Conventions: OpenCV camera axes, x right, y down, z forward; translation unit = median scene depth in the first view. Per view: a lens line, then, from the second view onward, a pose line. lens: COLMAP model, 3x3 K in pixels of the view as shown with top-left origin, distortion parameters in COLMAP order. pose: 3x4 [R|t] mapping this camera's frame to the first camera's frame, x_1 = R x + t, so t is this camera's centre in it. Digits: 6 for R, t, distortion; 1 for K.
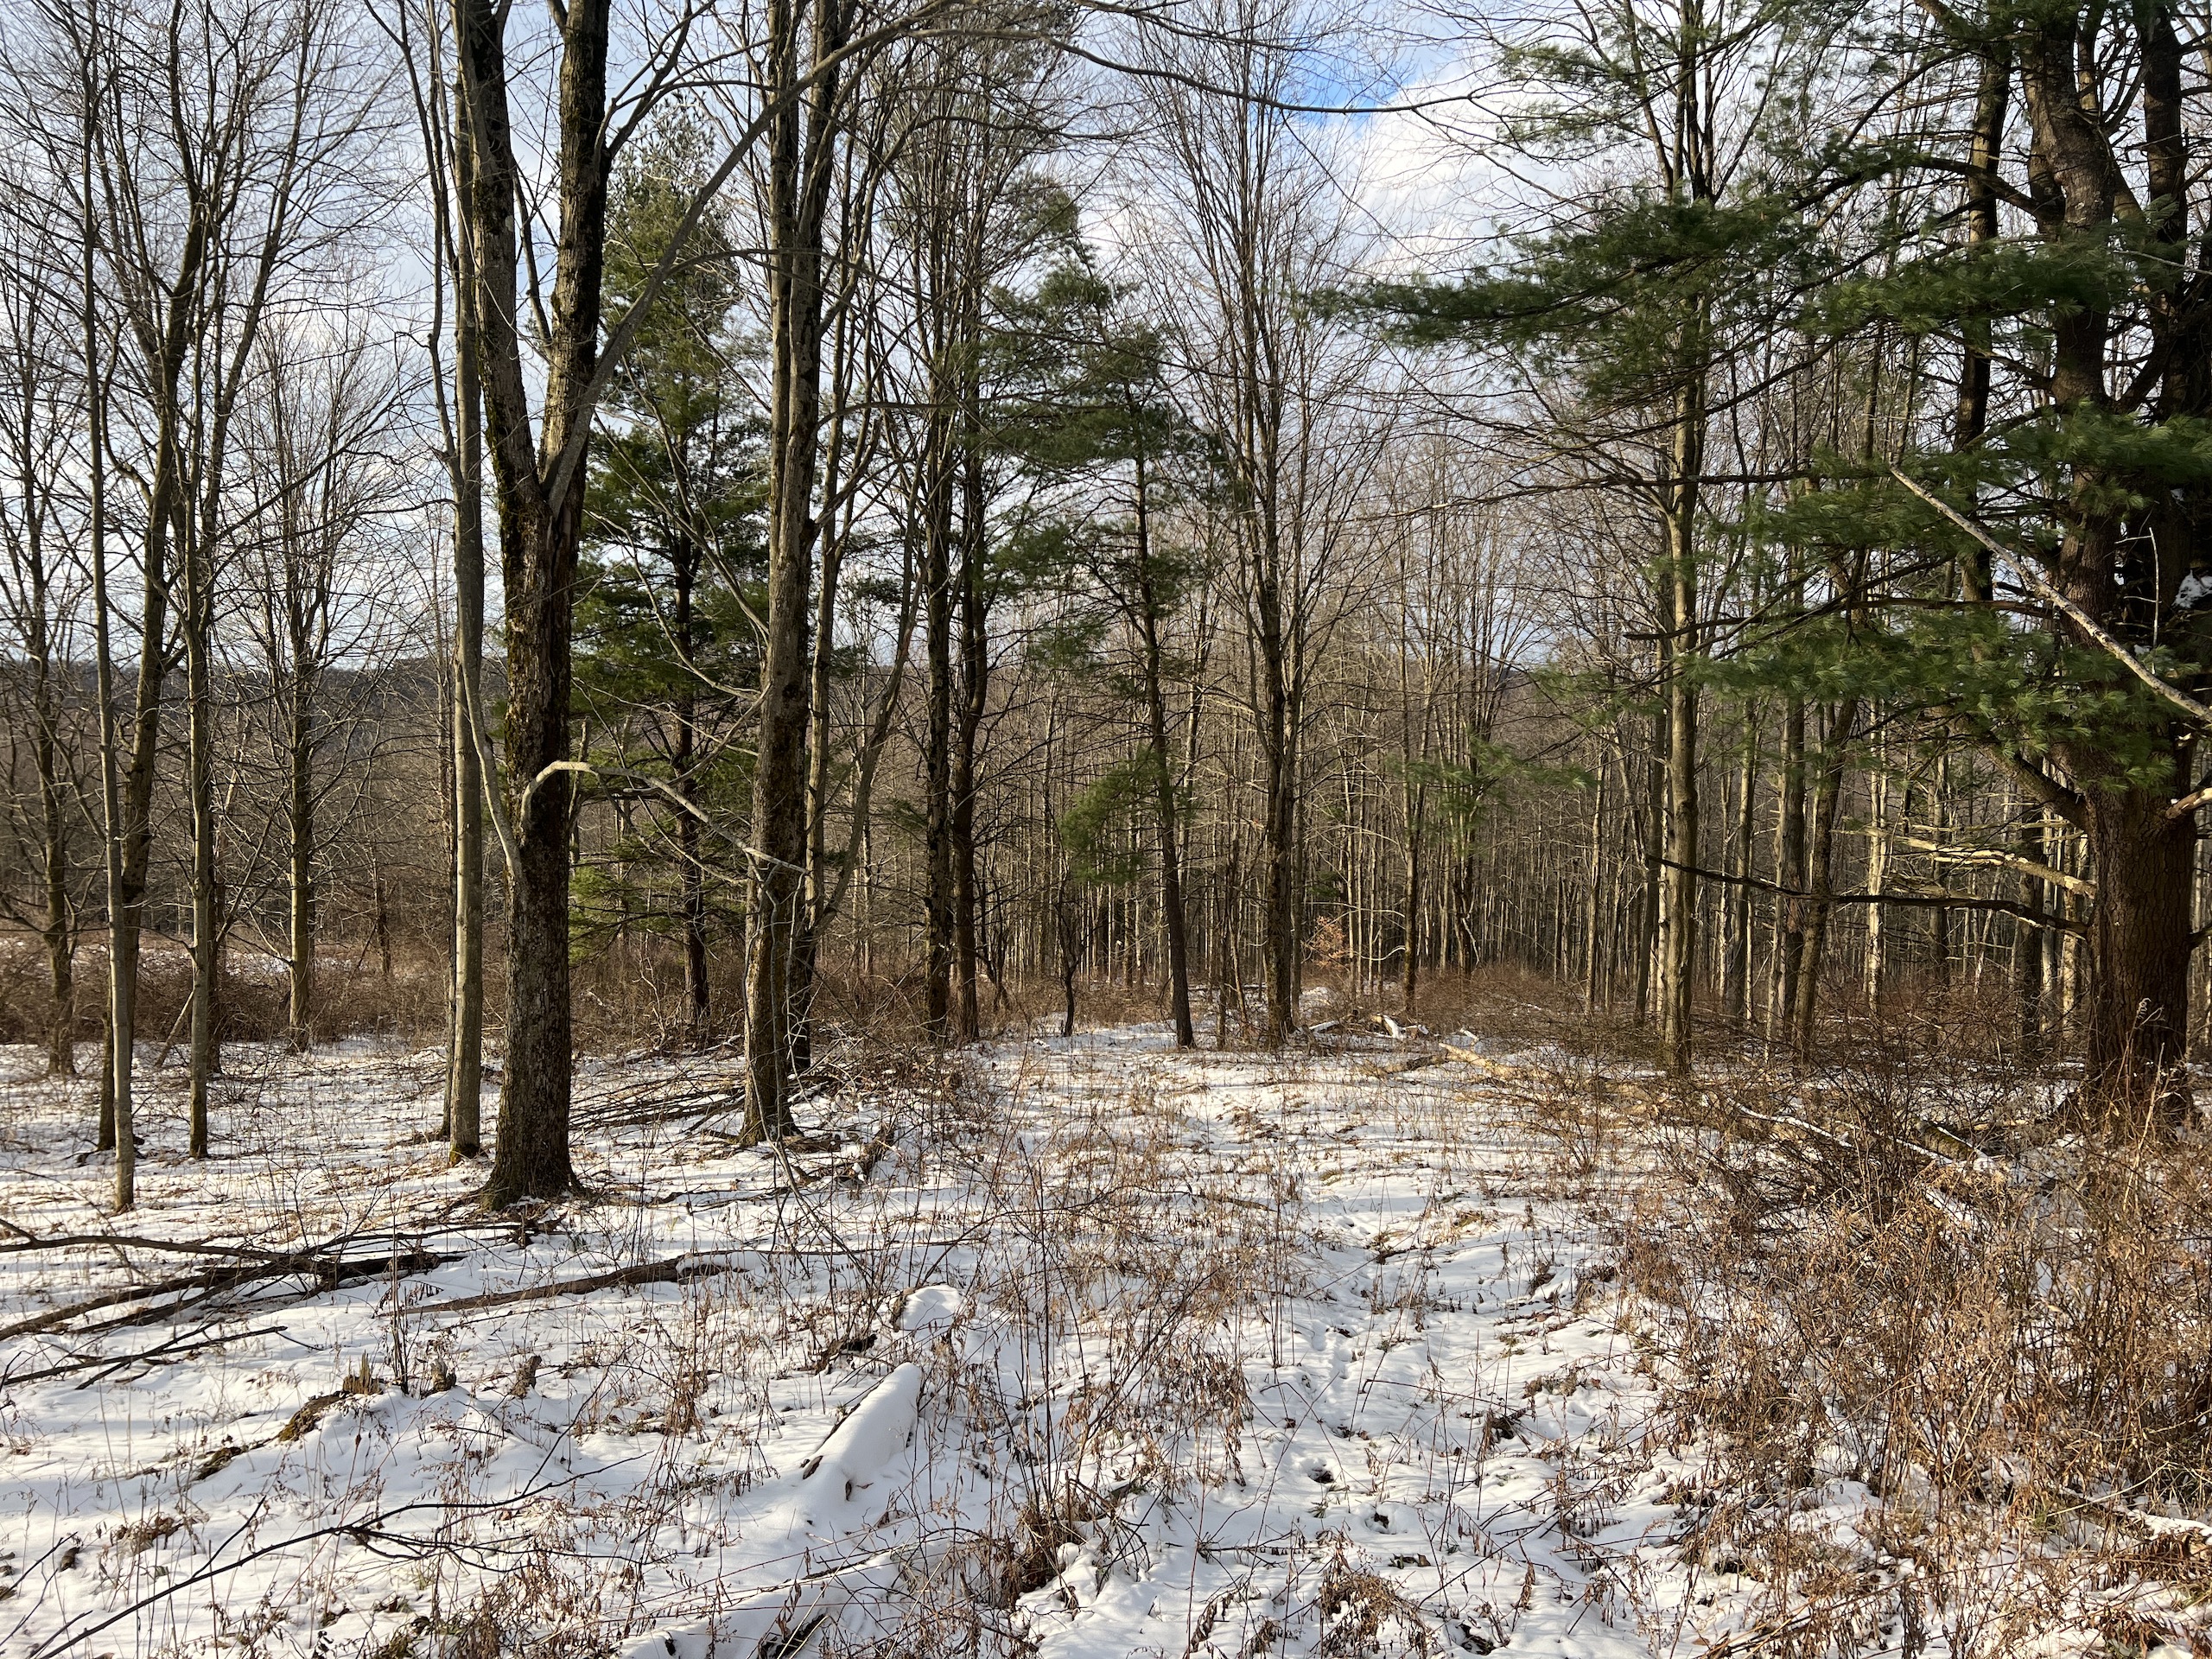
lens RADIAL K [[1649.6, 0, 1104.7], [0, 1649.6, 817.0], [0, 0, 1]] dist [0.054773, -0.046592]
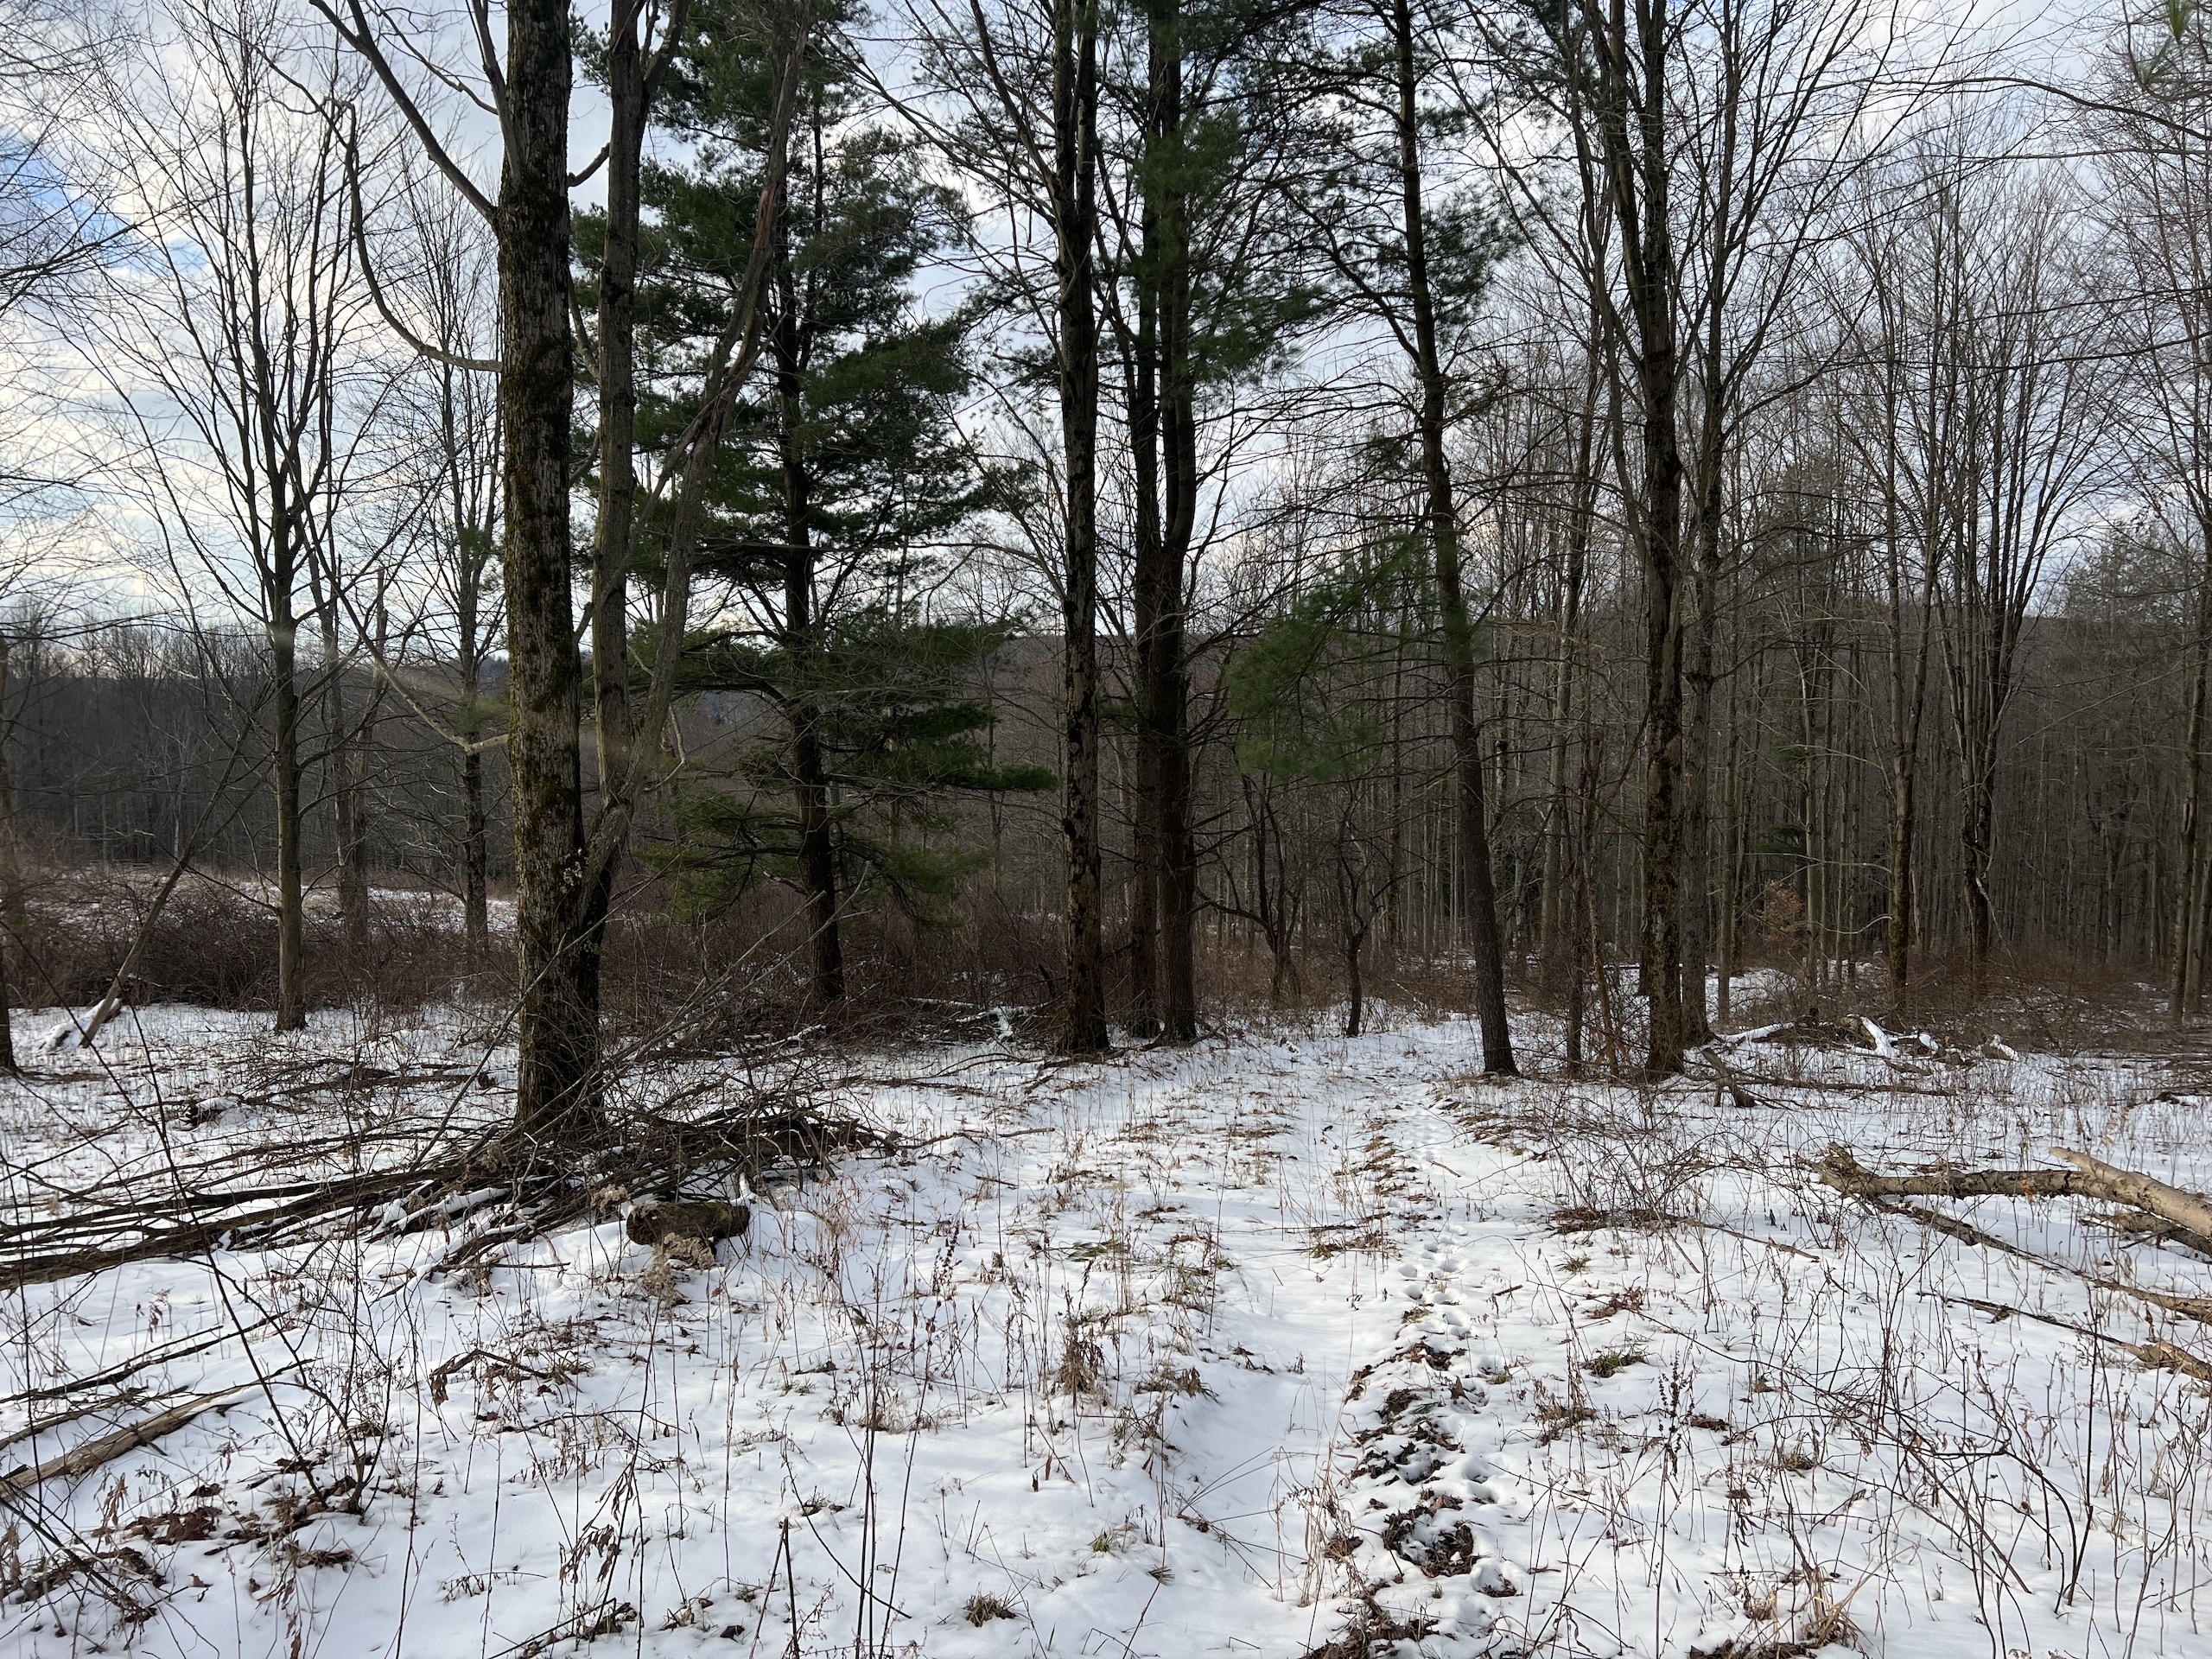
lens RADIAL K [[1649.6, 0, 1097.5], [0, 1649.6, 824.7], [0, 0, 1]] dist [0.054773, -0.046592]
pose [[0.966883, -0.002294, -0.255211, 0.116179], [0.008527, 0.999692, 0.023318, 0.068513], [0.255078, -0.024722, 0.966604, 0.748945]]
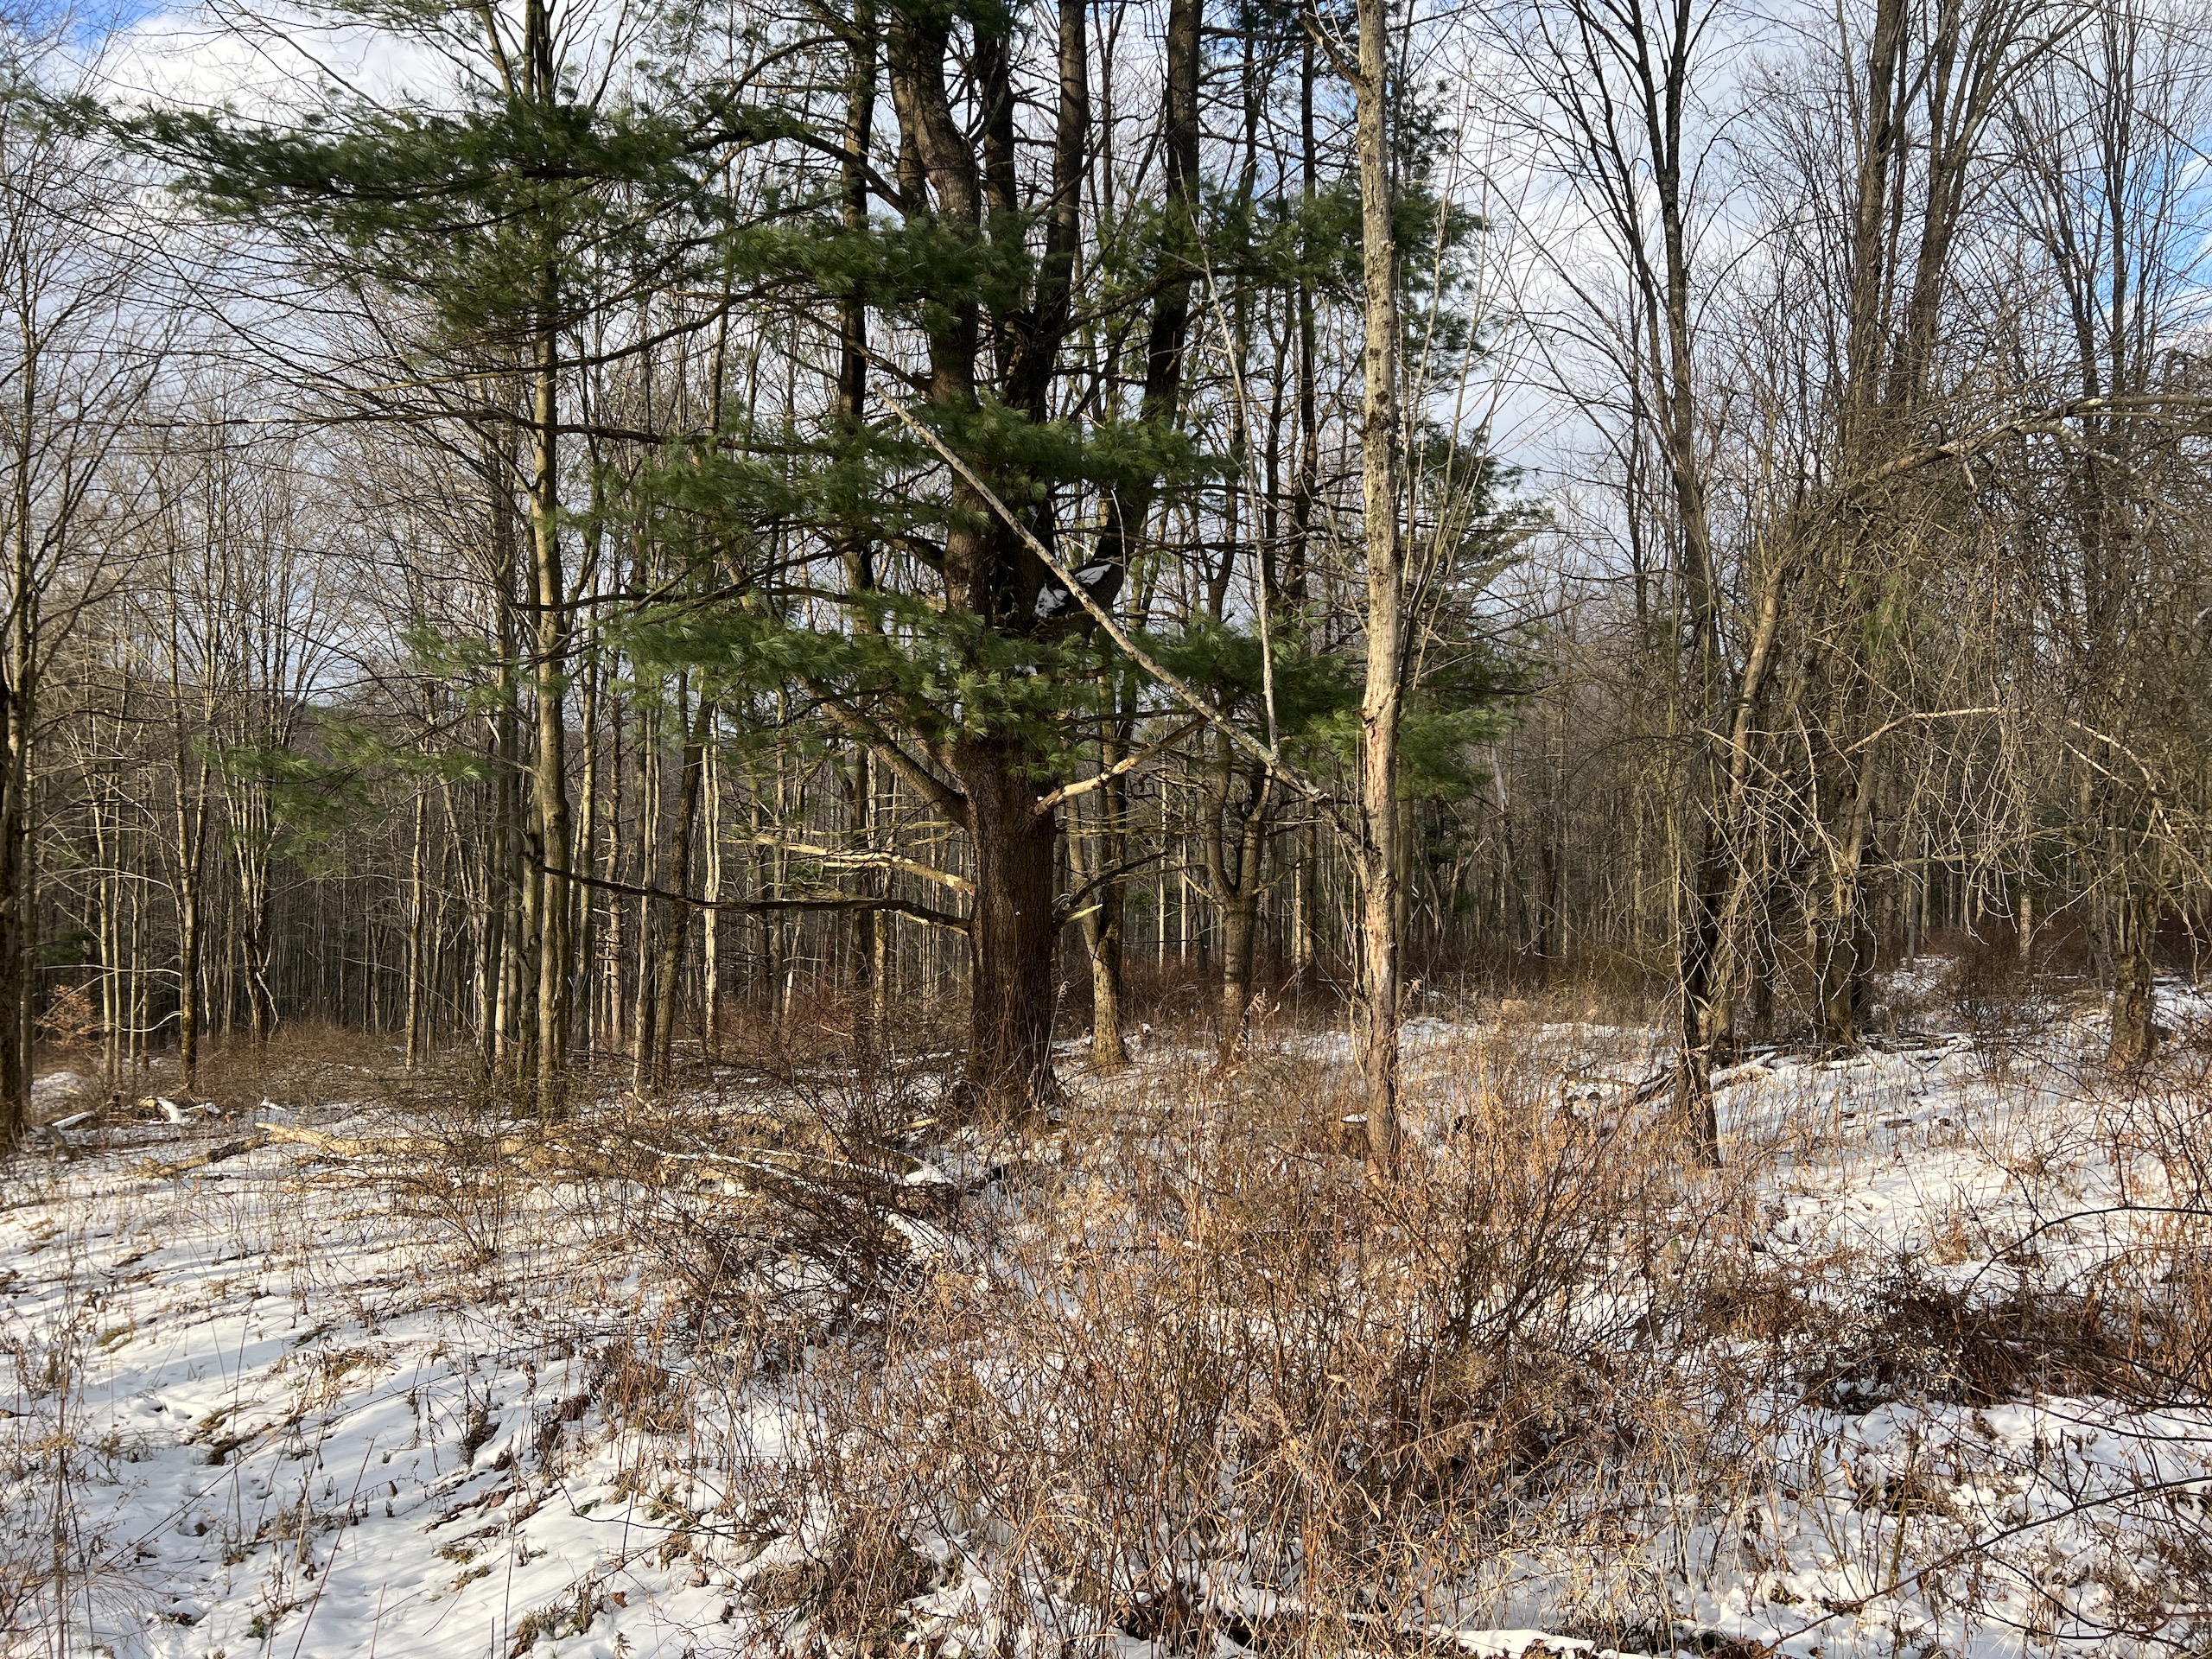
lens RADIAL K [[1649.6, 0, 1120.0], [0, 1649.6, 815.0], [0, 0, 1]] dist [0.054773, -0.046592]
pose [[0.765375, -0.010505, 0.643499, 0.008052], [0.026872, 0.999516, -0.015644, 0.018138], [-0.643023, 0.029266, 0.765287, 0.166803]]
